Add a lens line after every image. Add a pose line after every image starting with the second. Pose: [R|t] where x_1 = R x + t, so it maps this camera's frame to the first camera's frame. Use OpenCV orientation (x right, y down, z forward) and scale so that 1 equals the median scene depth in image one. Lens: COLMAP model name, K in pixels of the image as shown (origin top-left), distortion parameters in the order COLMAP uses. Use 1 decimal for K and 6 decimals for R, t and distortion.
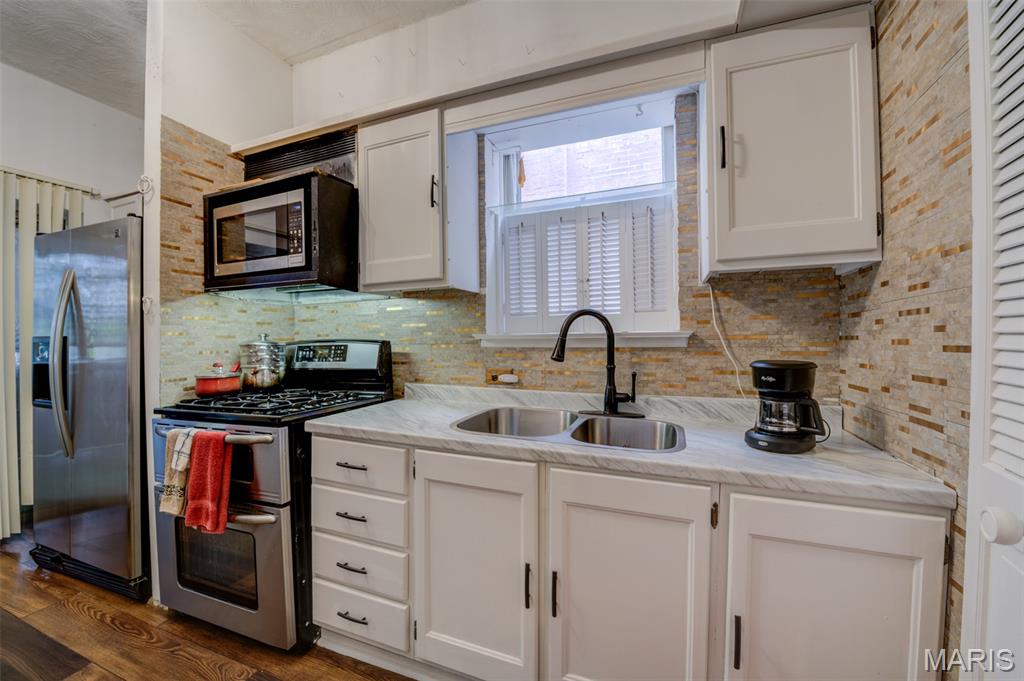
lens RADIAL K [[404.0, 0, 512.0], [0, 404.0, 340.5], [0, 0, 1]] dist [-0.017719, -0.000225]
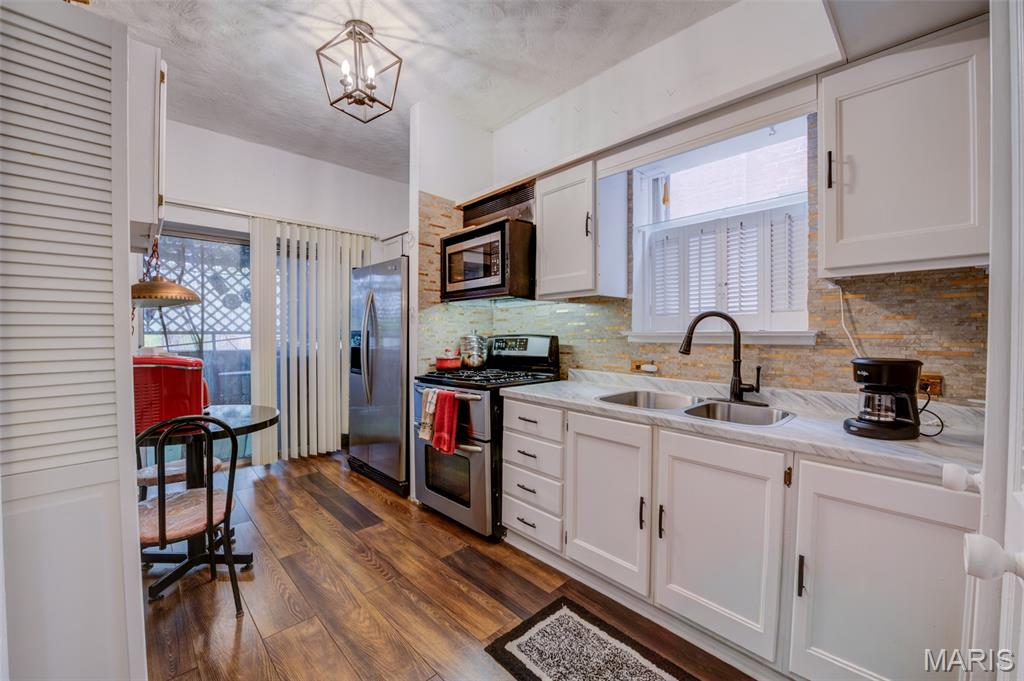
lens RADIAL K [[404.0, 0, 512.0], [0, 404.0, 340.5], [0, 0, 1]] dist [-0.017719, -0.000225]
pose [[0.904692, 0.017088, -0.425723, 0.149580], [-0.012394, 0.999828, 0.013793, -0.000550], [0.425886, -0.007202, 0.904748, -0.312024]]
